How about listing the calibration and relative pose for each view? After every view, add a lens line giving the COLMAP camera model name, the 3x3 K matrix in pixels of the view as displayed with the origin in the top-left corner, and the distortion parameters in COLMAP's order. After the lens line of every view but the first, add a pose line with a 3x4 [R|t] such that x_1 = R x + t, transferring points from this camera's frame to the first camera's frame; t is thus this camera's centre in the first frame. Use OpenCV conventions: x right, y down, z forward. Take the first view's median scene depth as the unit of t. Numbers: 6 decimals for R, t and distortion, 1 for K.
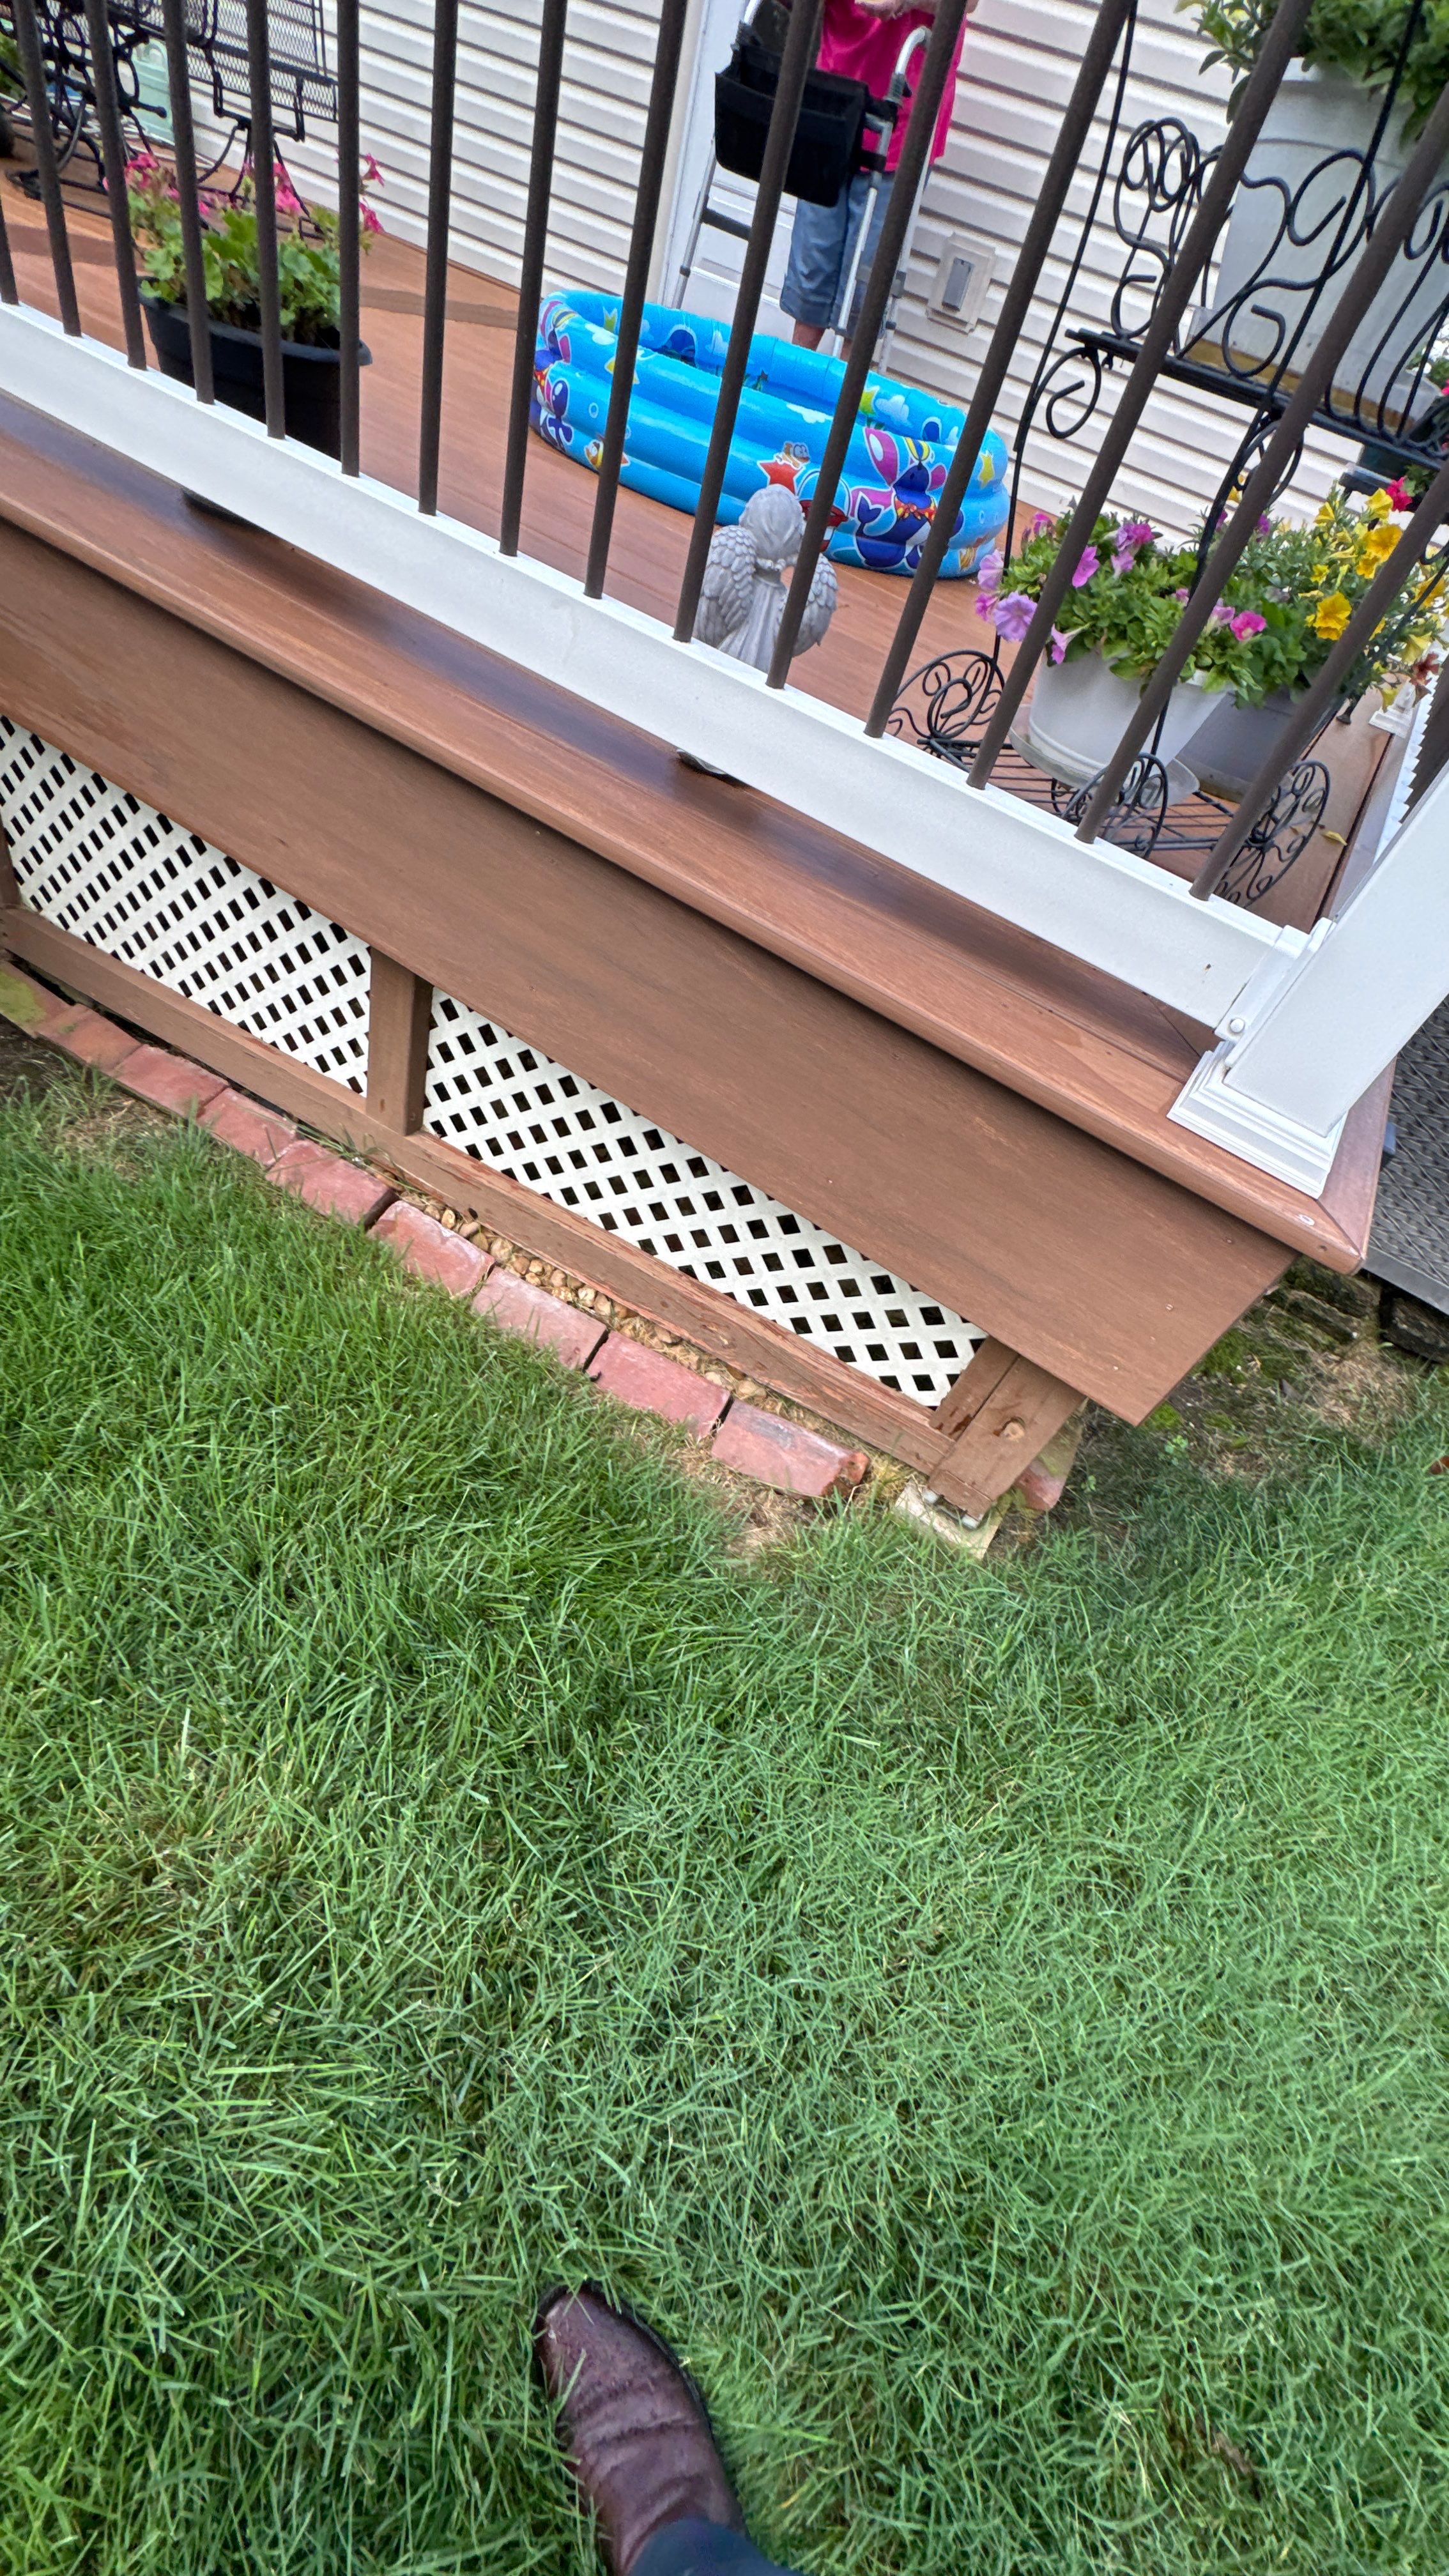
lens RADIAL K [[1031.8, 0, 719.6], [0, 1031.8, 1283.3], [0, 0, 1]] dist [-0.001008, -0.000170]
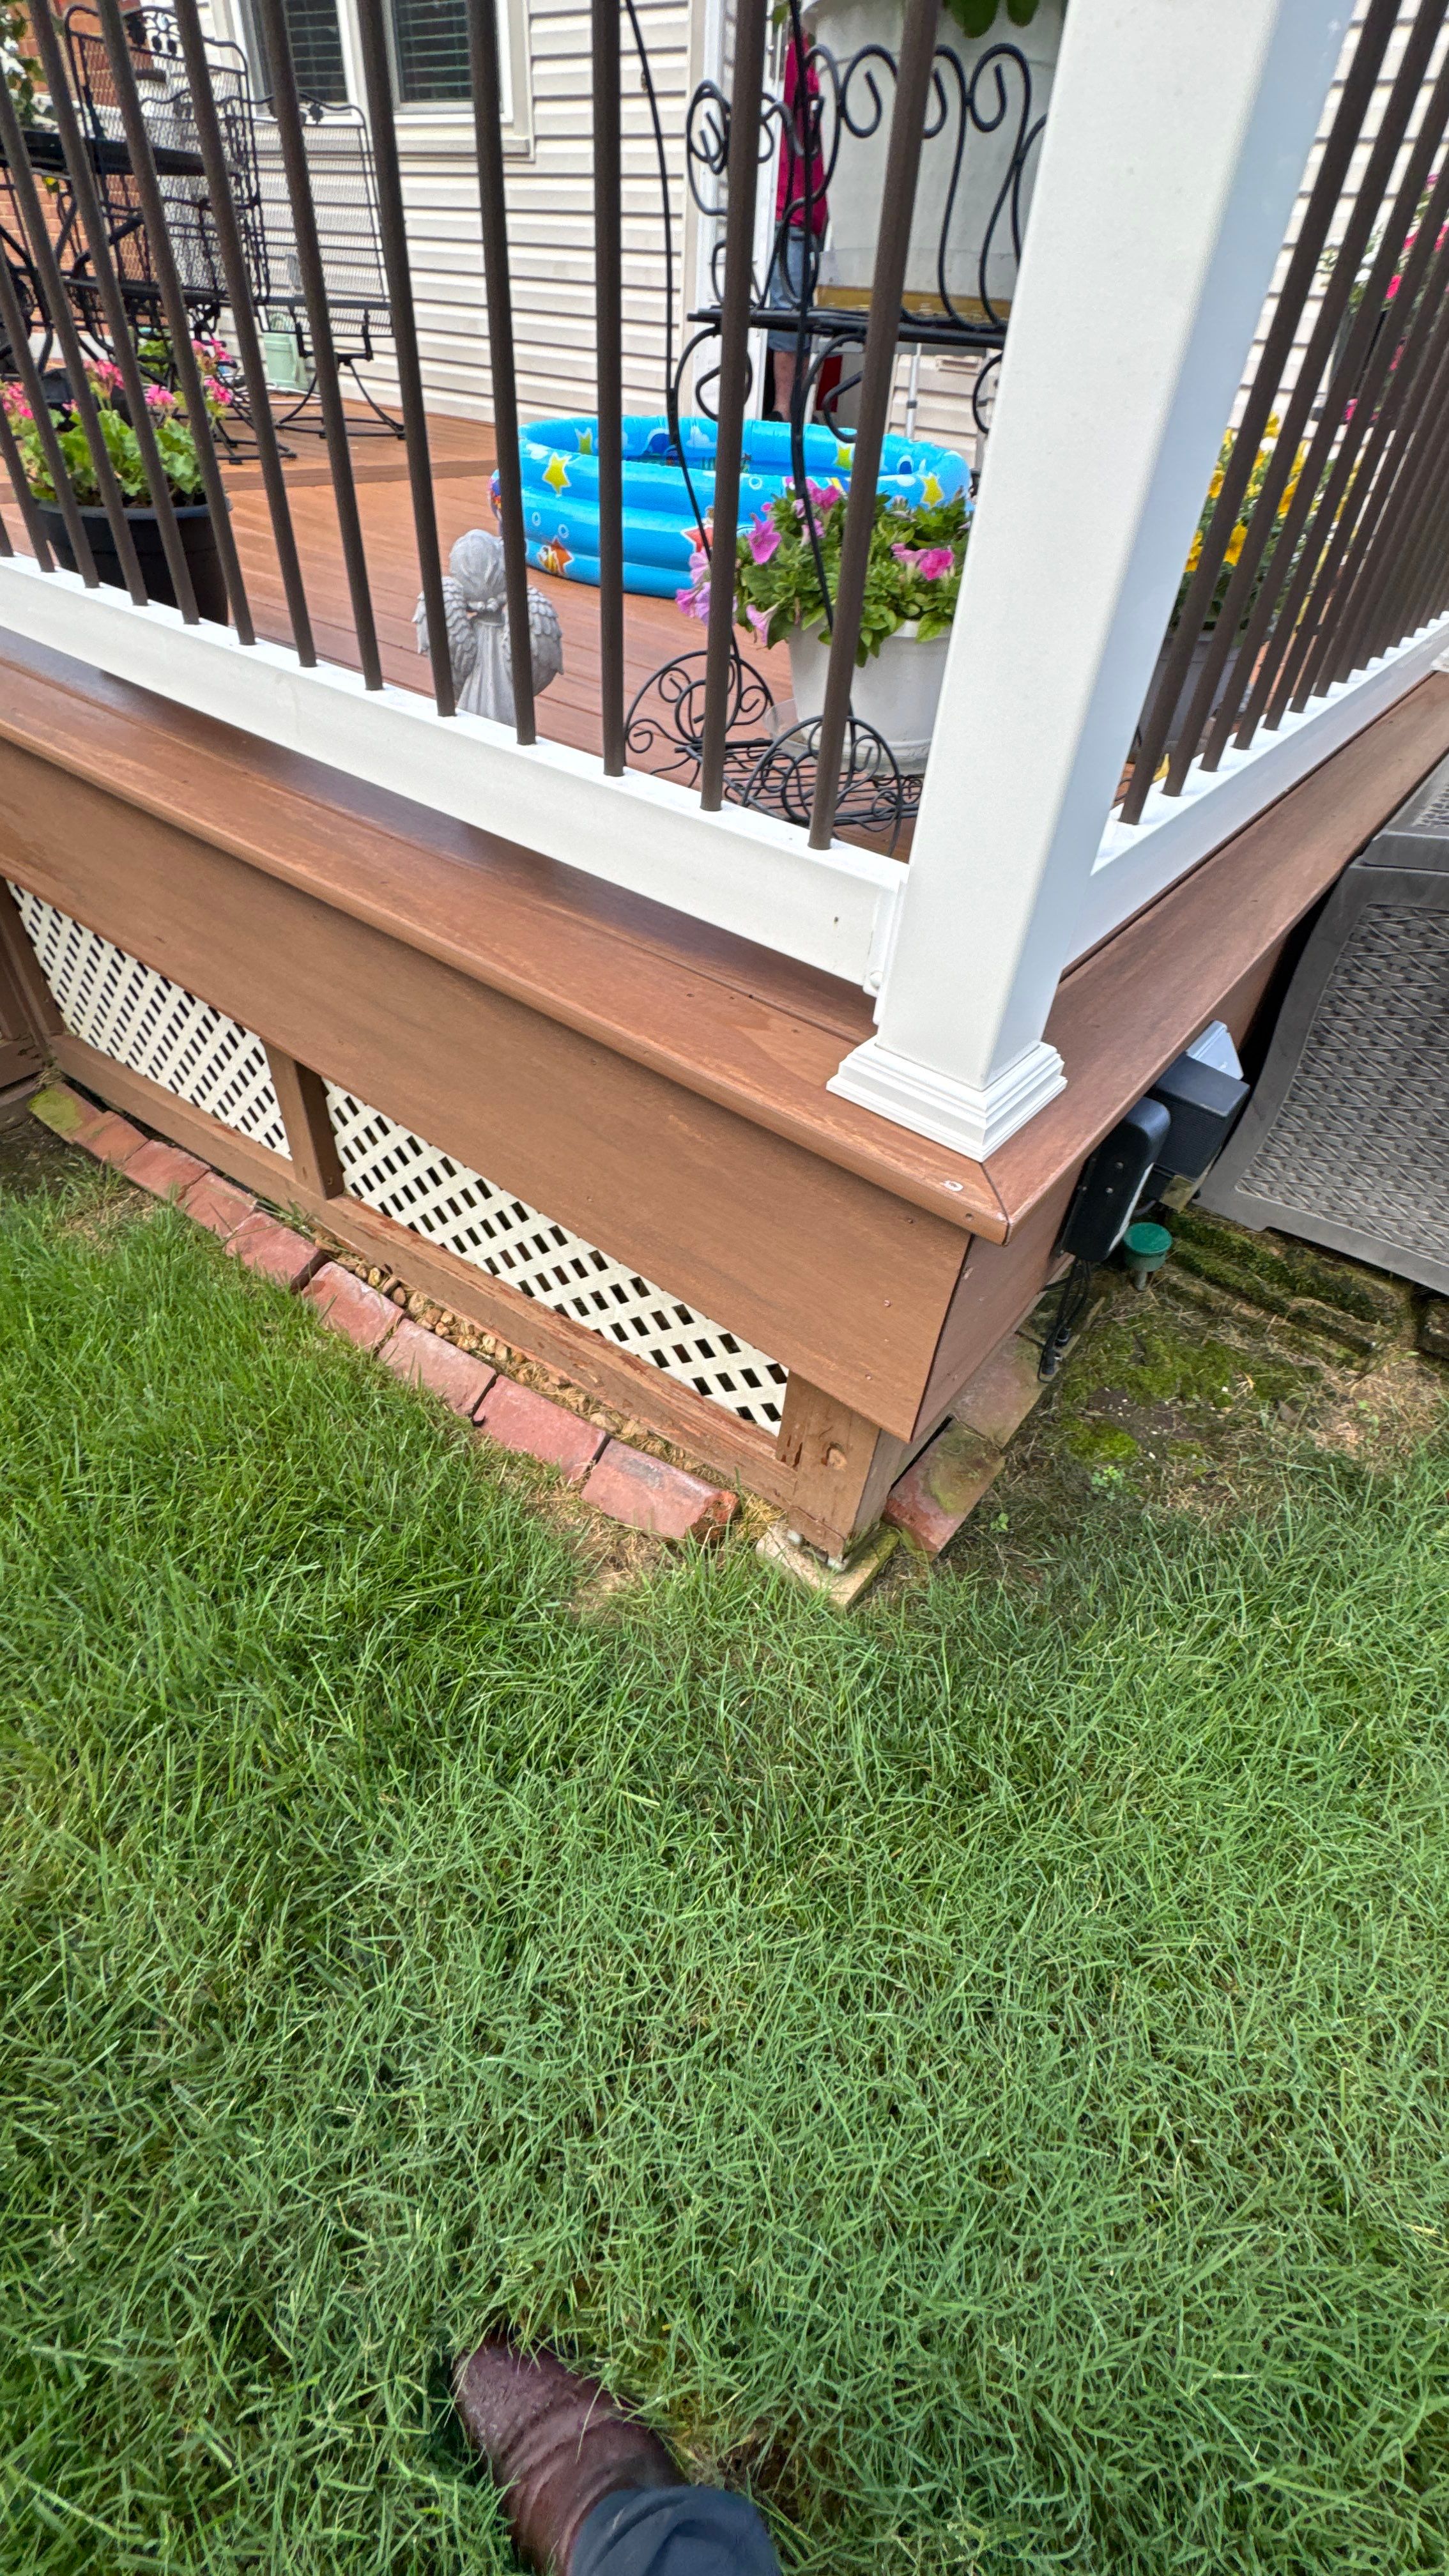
lens RADIAL K [[1031.8, 0, 719.7], [0, 1031.8, 1282.6], [0, 0, 1]] dist [-0.001008, -0.000170]
pose [[0.975799, -0.064671, -0.208885, 0.320806], [0.049718, 0.995863, -0.076065, 0.043720], [0.212940, 0.063839, 0.974977, 0.067701]]
